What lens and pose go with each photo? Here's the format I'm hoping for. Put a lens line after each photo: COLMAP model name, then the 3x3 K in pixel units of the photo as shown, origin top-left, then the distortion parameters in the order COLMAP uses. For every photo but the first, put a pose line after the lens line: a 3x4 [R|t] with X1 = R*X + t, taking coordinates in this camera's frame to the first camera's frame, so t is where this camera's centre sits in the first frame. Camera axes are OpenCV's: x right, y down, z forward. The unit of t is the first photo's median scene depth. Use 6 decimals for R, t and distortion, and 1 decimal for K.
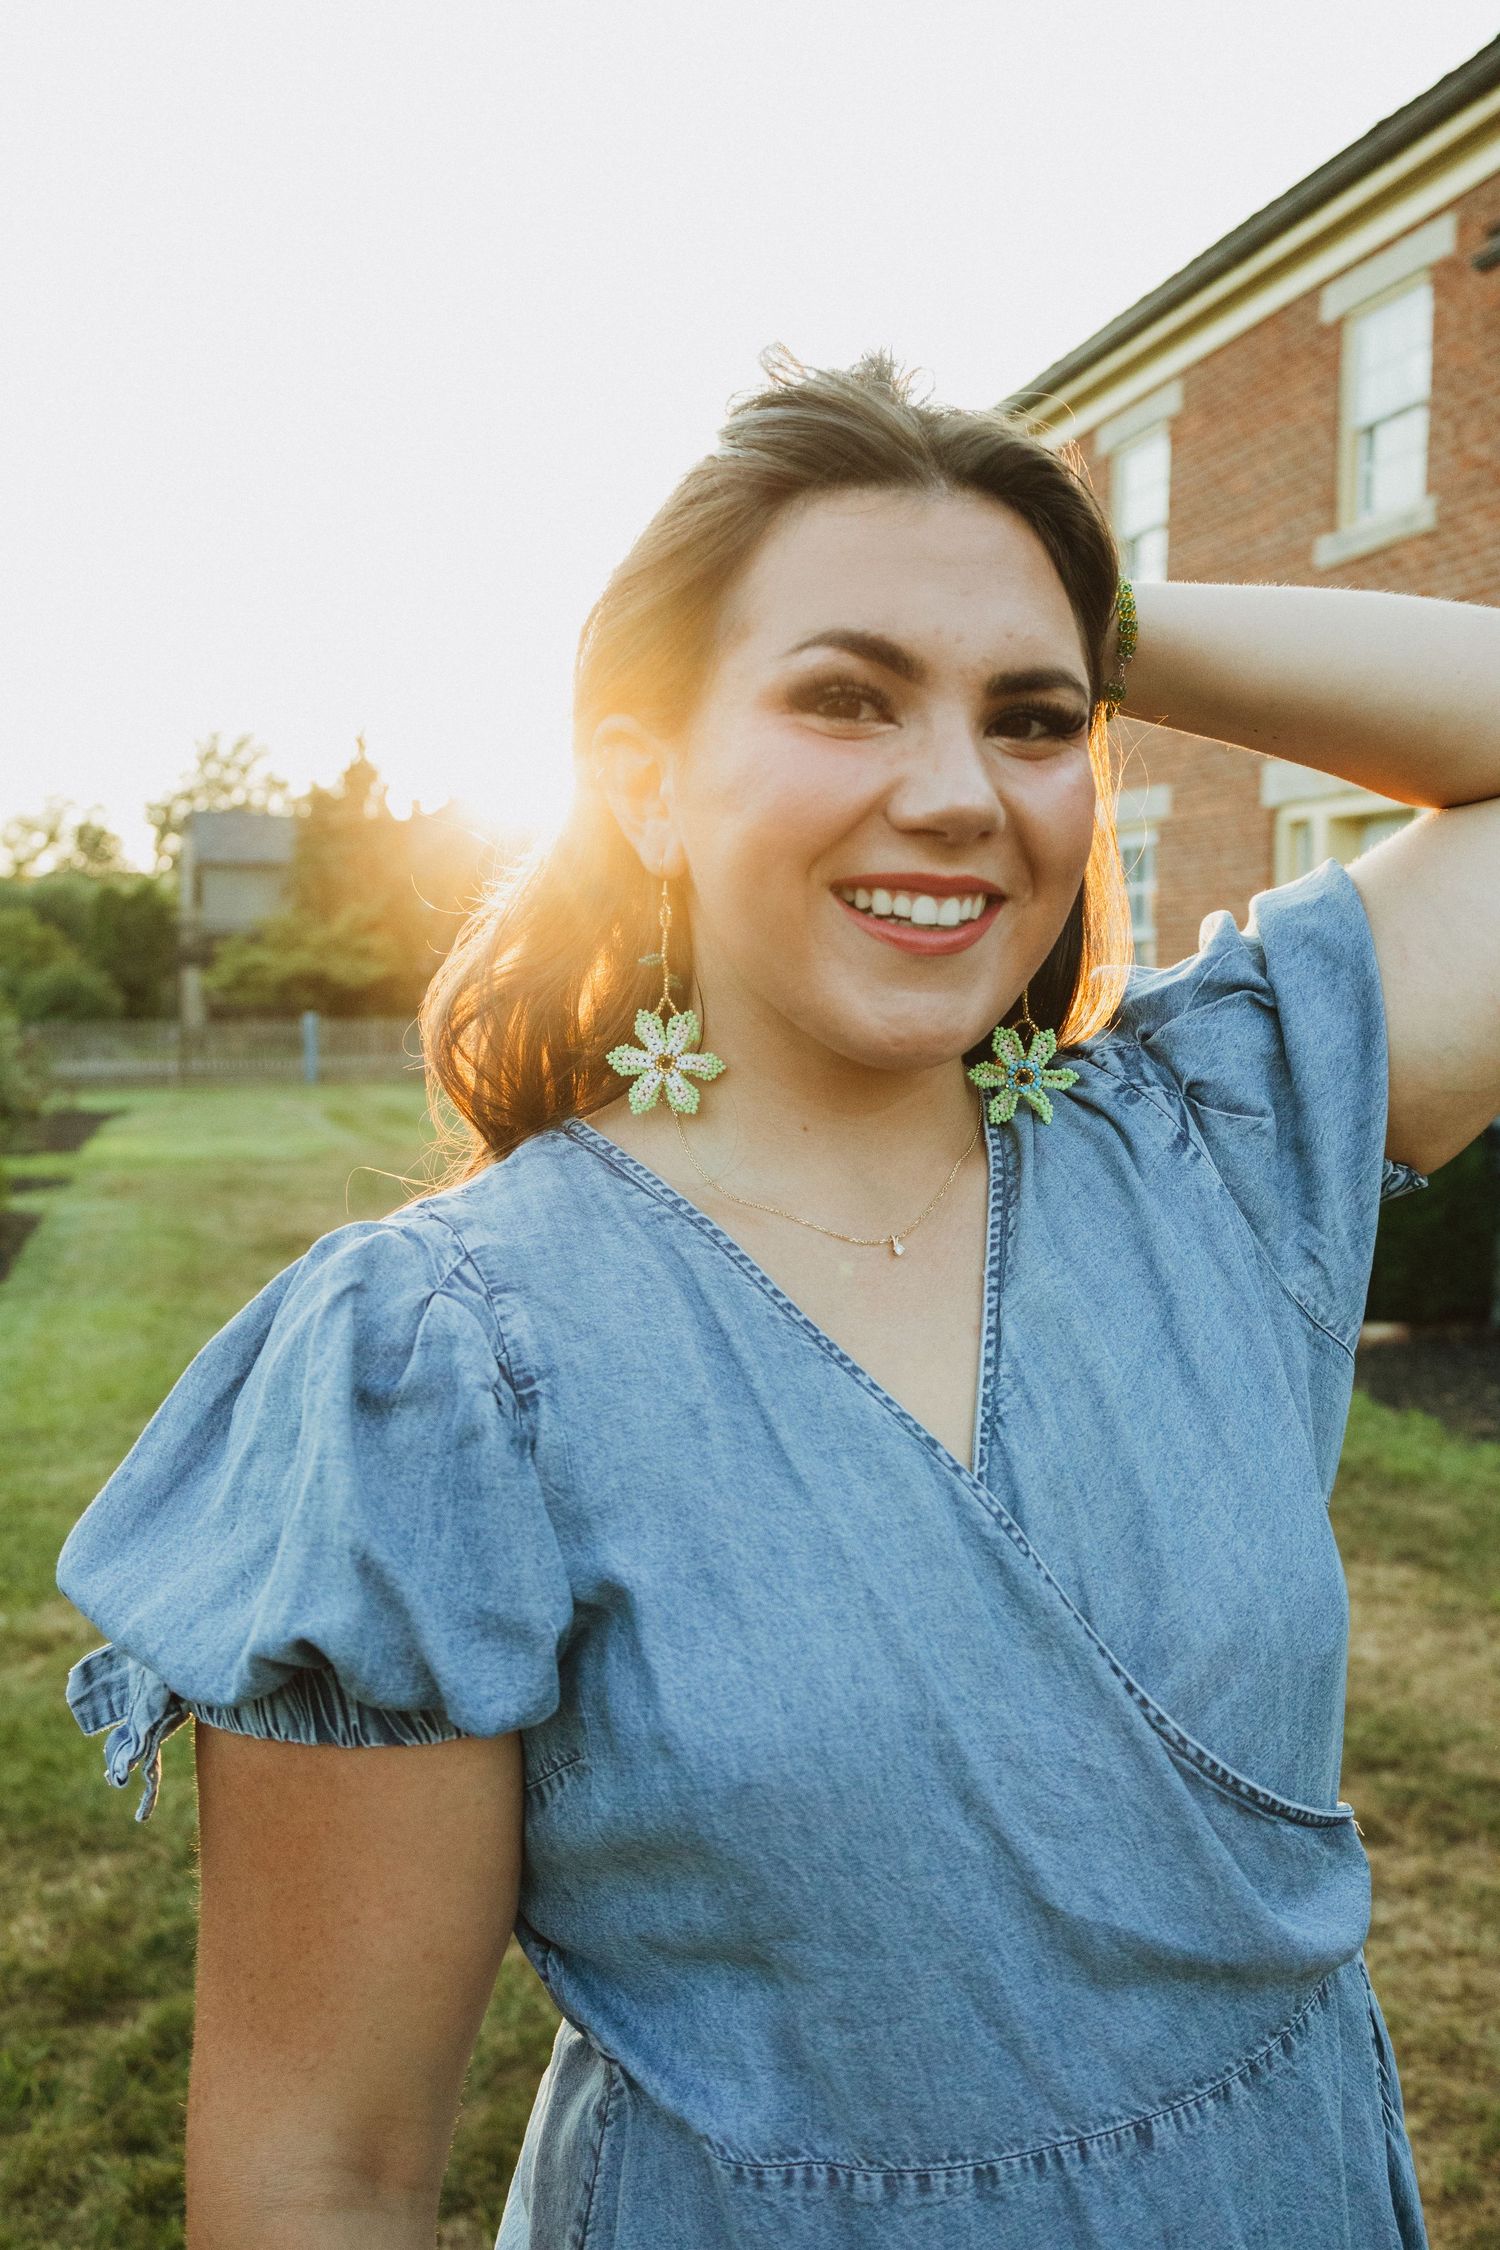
lens RADIAL K [[2041.8, 0, 779.5], [0, 2041.8, 1117.2], [0, 0, 1]] dist [-0.054549, -0.012855]
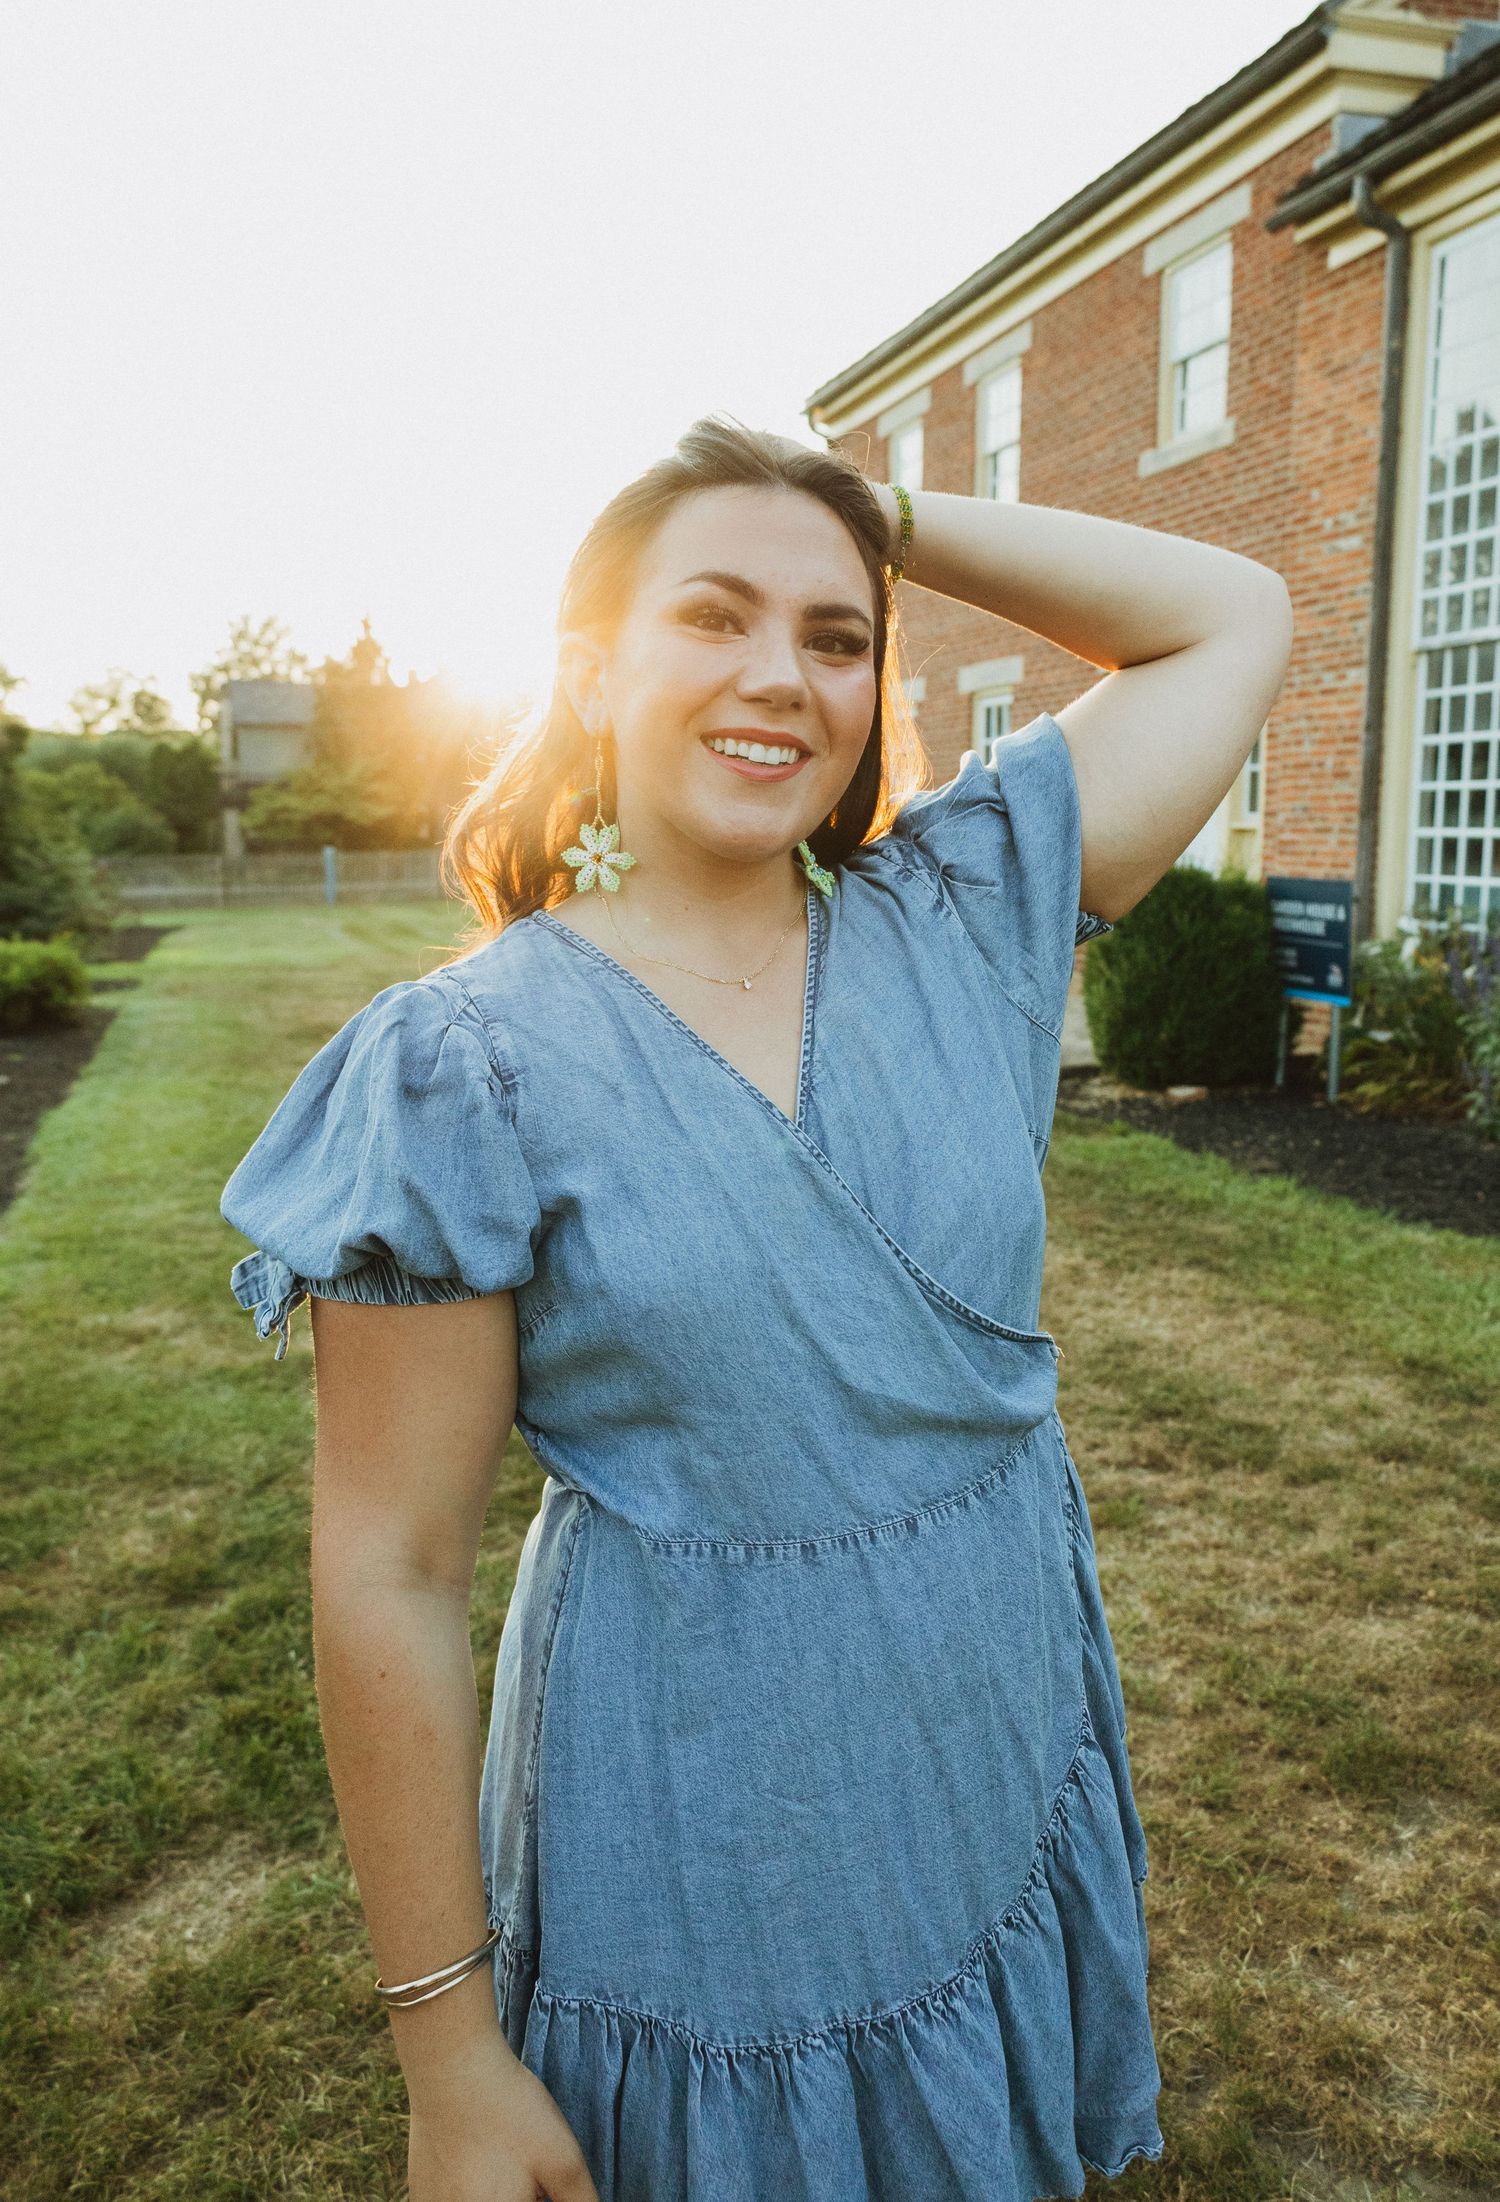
lens RADIAL K [[1968.0, 0, 750.0], [0, 1968.0, 1101.0], [0, 0, 1]] dist [-0.072385, 0.096444]
pose [[0.999982, -0.005966, 0.000308, 0.029074], [0.005931, 0.997619, 0.068715, 0.029759], [-0.000717, -0.068712, 0.997636, -0.252174]]
